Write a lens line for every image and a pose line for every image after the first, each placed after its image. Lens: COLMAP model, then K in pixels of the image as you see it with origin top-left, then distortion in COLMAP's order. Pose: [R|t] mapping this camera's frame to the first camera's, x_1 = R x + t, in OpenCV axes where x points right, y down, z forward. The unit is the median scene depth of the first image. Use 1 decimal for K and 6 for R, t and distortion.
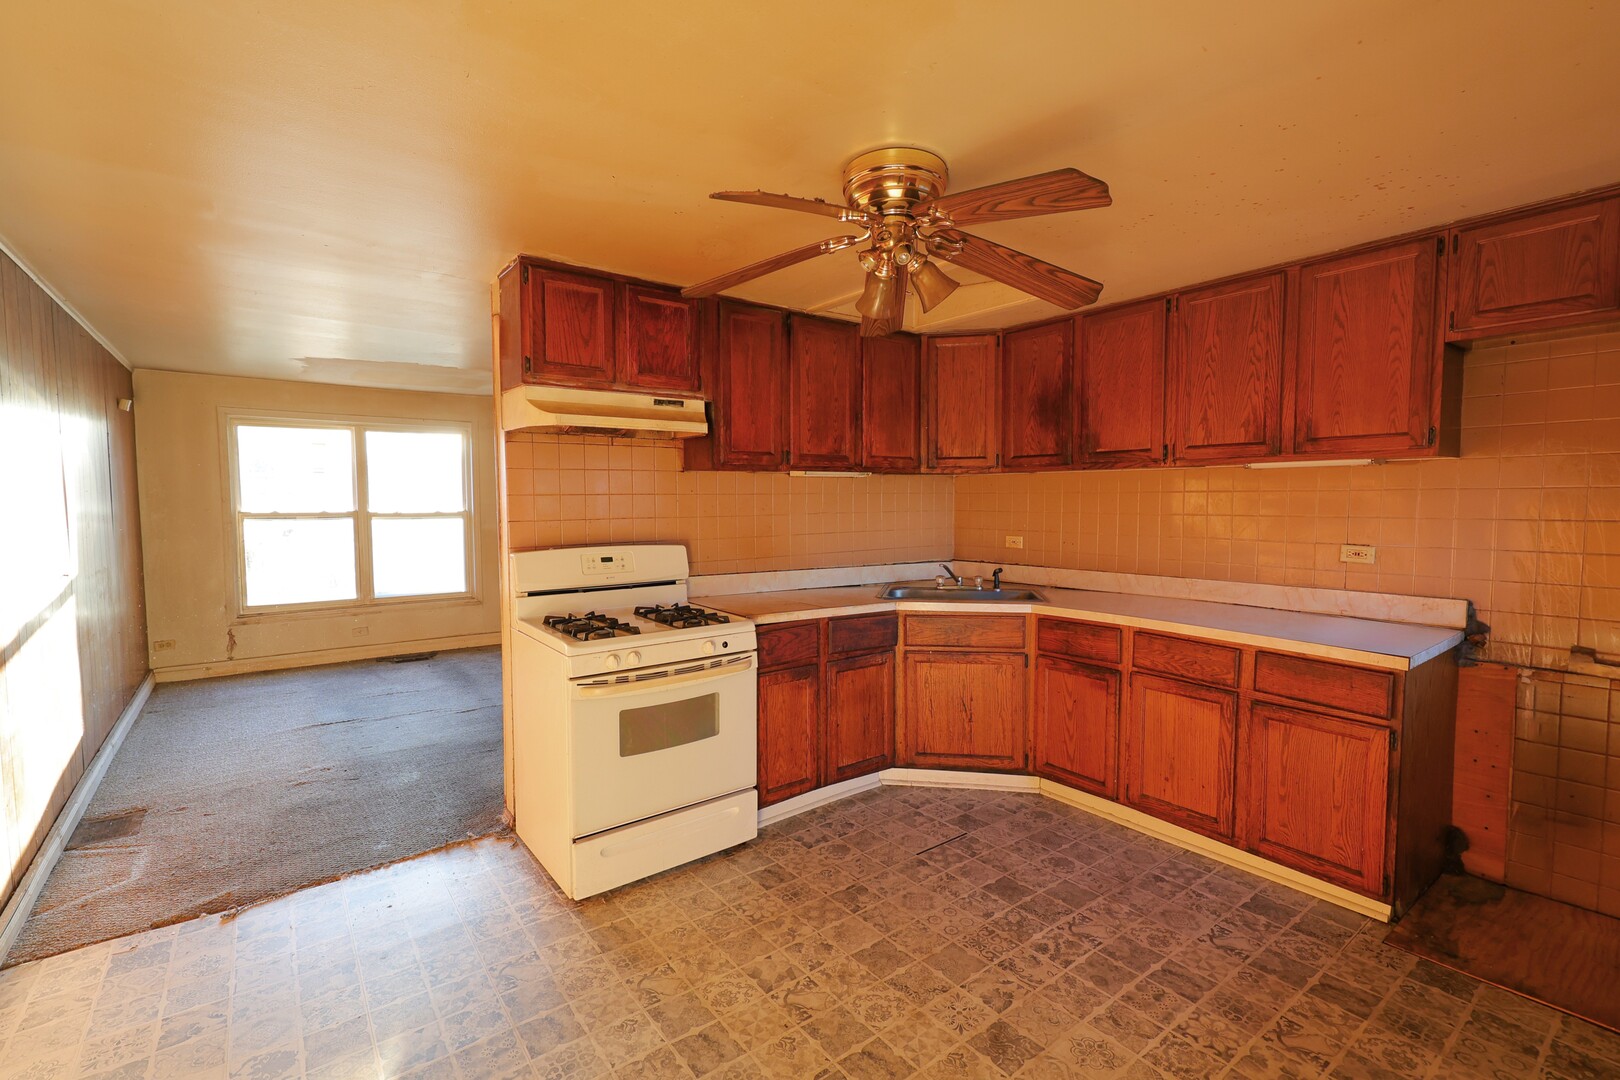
lens RADIAL K [[646.5, 0, 809.4], [0, 646.5, 546.6], [0, 0, 1]] dist [0.001318, 0.000035]
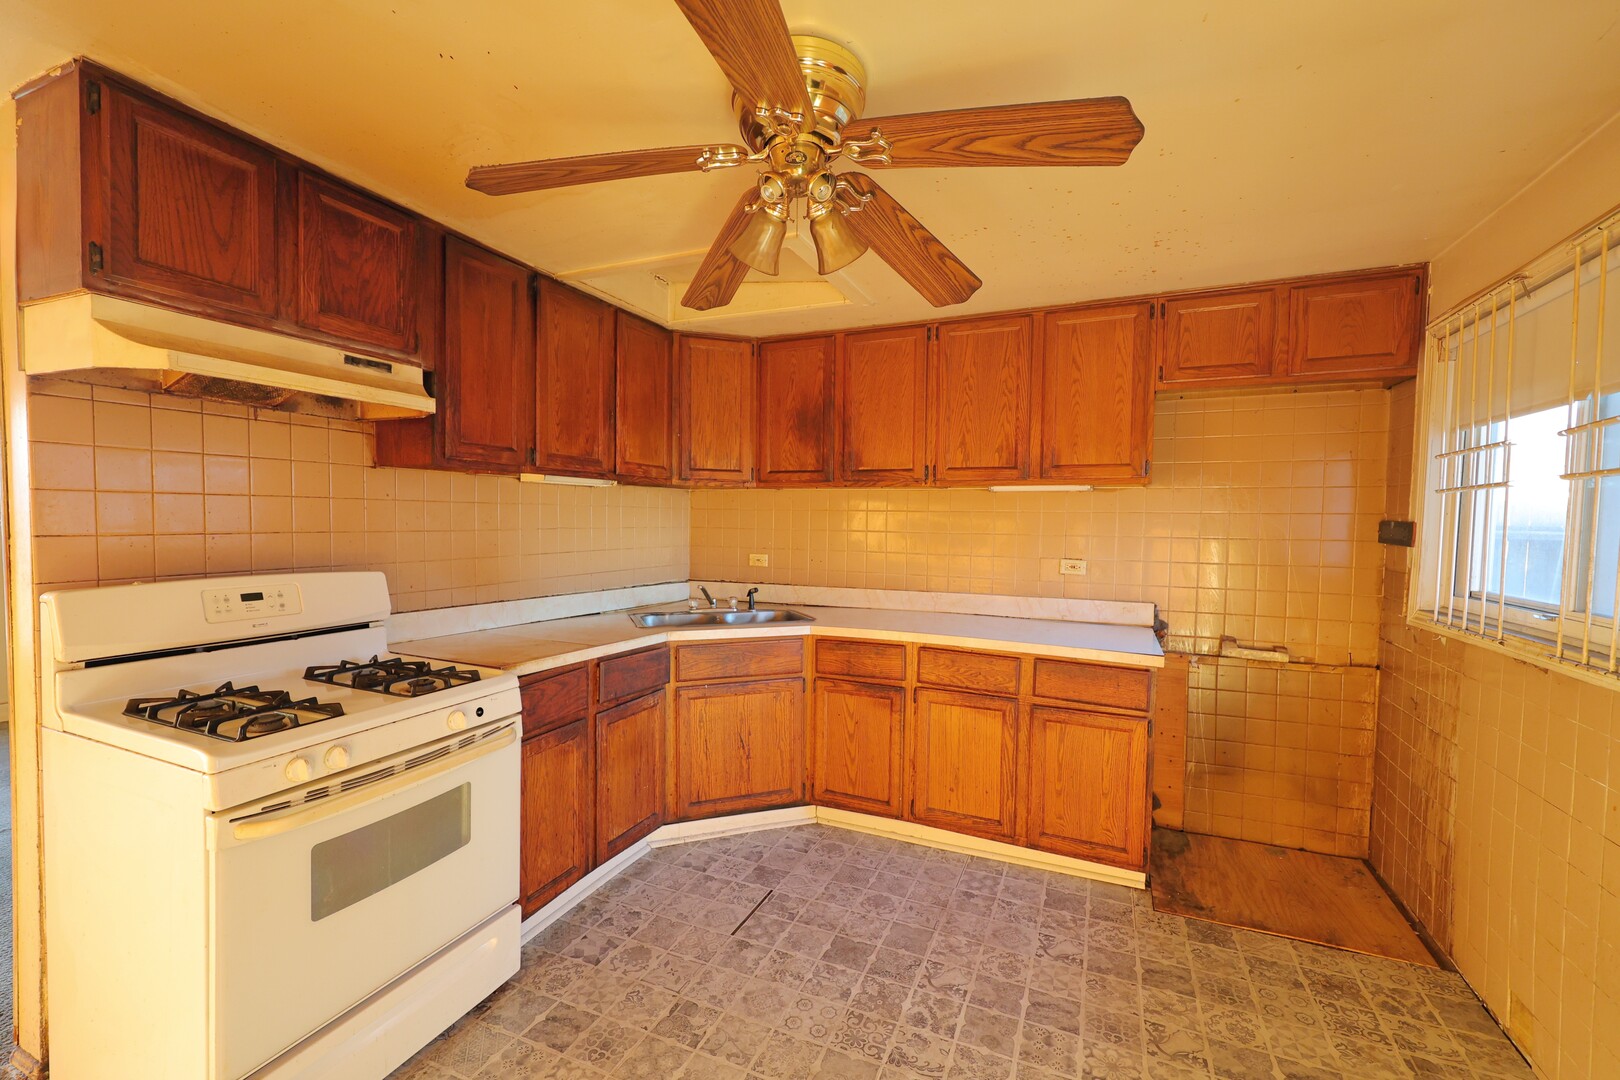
lens RADIAL K [[652.5, 0, 811.7], [0, 652.5, 550.8], [0, 0, 1]] dist [0.000421, 0.000290]
pose [[0.888139, -0.006543, 0.459529, -0.123509], [0.016496, 0.999708, -0.017648, -0.004892], [-0.459279, 0.023255, 0.887988, 0.182633]]
